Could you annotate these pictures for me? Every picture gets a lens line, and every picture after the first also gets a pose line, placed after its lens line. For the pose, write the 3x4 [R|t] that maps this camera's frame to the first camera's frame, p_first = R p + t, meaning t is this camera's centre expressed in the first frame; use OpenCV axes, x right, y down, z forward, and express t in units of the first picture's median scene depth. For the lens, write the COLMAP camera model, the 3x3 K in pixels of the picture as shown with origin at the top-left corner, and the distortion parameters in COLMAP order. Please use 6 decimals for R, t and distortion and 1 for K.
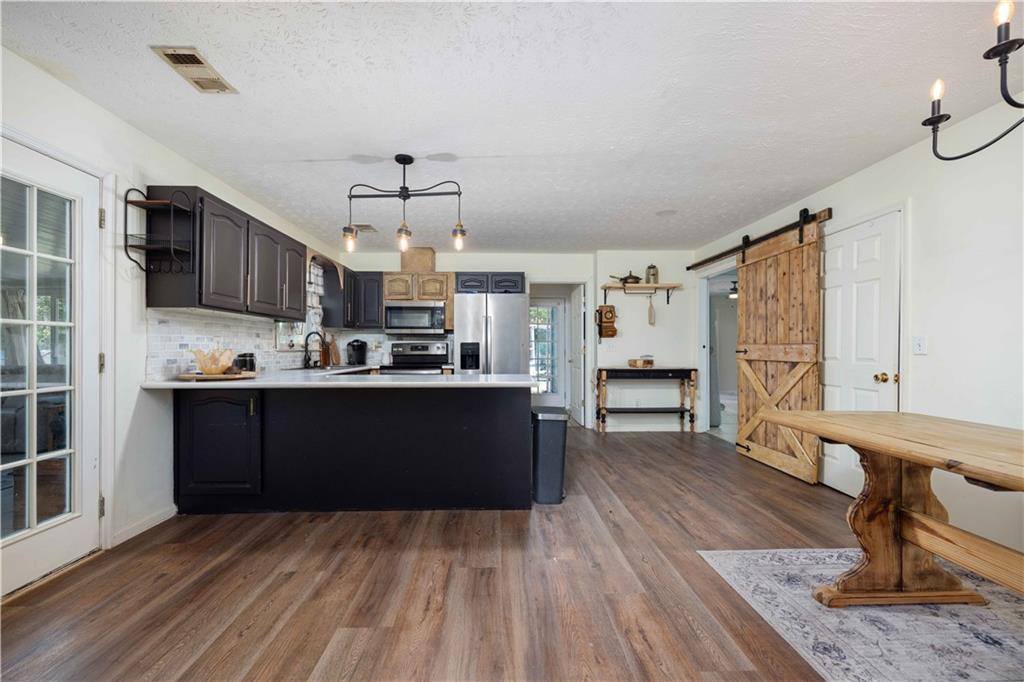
lens RADIAL K [[396.4, 0, 516.0], [0, 396.4, 343.3], [0, 0, 1]] dist [-0.002481, -0.000244]
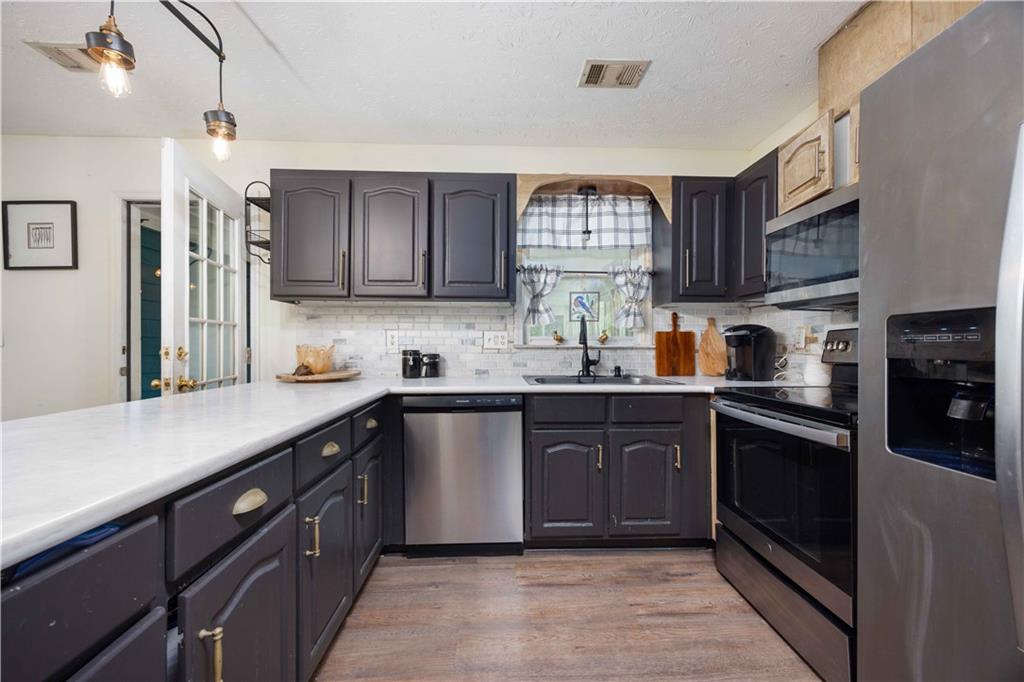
lens RADIAL K [[396.4, 0, 516.2], [0, 396.4, 344.2], [0, 0, 1]] dist [-0.002481, -0.000244]
pose [[-0.016077, 0.005895, -0.999853, 0.077763], [0.011565, 0.999917, 0.005710, 0.010283], [0.999804, -0.011472, -0.016144, 1.095692]]
